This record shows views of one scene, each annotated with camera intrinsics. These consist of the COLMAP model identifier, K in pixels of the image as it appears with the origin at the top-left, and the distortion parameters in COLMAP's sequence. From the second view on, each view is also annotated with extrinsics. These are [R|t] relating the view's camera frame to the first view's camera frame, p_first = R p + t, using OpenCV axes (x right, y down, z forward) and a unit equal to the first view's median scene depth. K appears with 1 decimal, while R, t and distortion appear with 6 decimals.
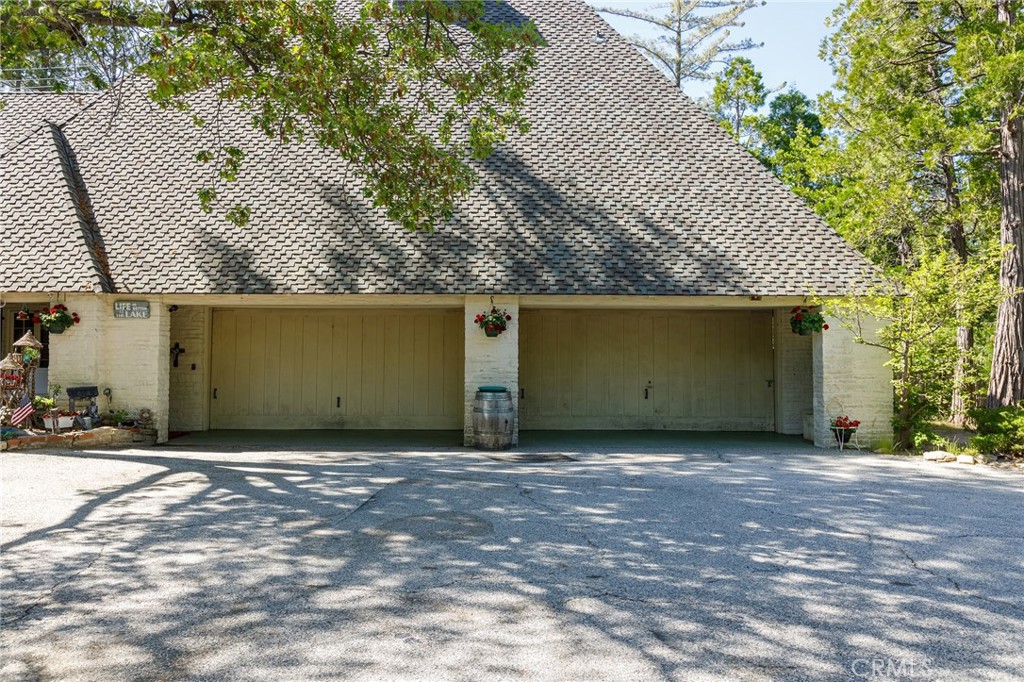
lens RADIAL K [[709.5, 0, 512.0], [0, 709.5, 341.0], [0, 0, 1]] dist [-0.000618, -0.000347]
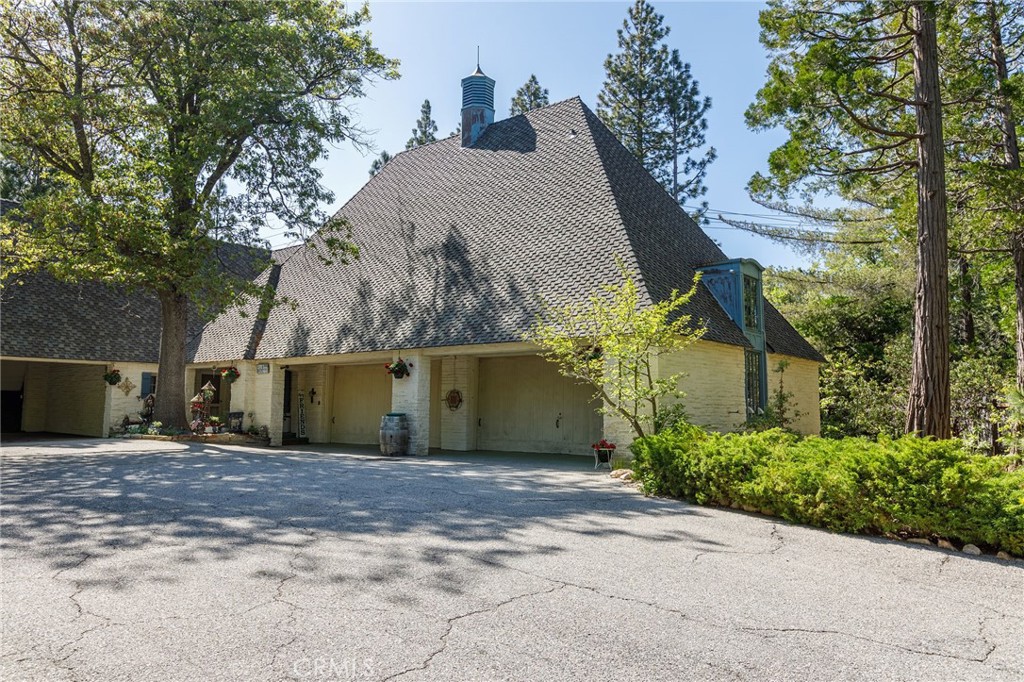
lens RADIAL K [[726.4, 0, 505.7], [0, 726.4, 332.1], [0, 0, 1]] dist [-0.000109, -0.003064]
pose [[0.781082, -0.065487, -0.620985, 1.044119], [0.011589, 0.995834, -0.090442, 0.035122], [0.624321, 0.063446, 0.778587, -0.032496]]
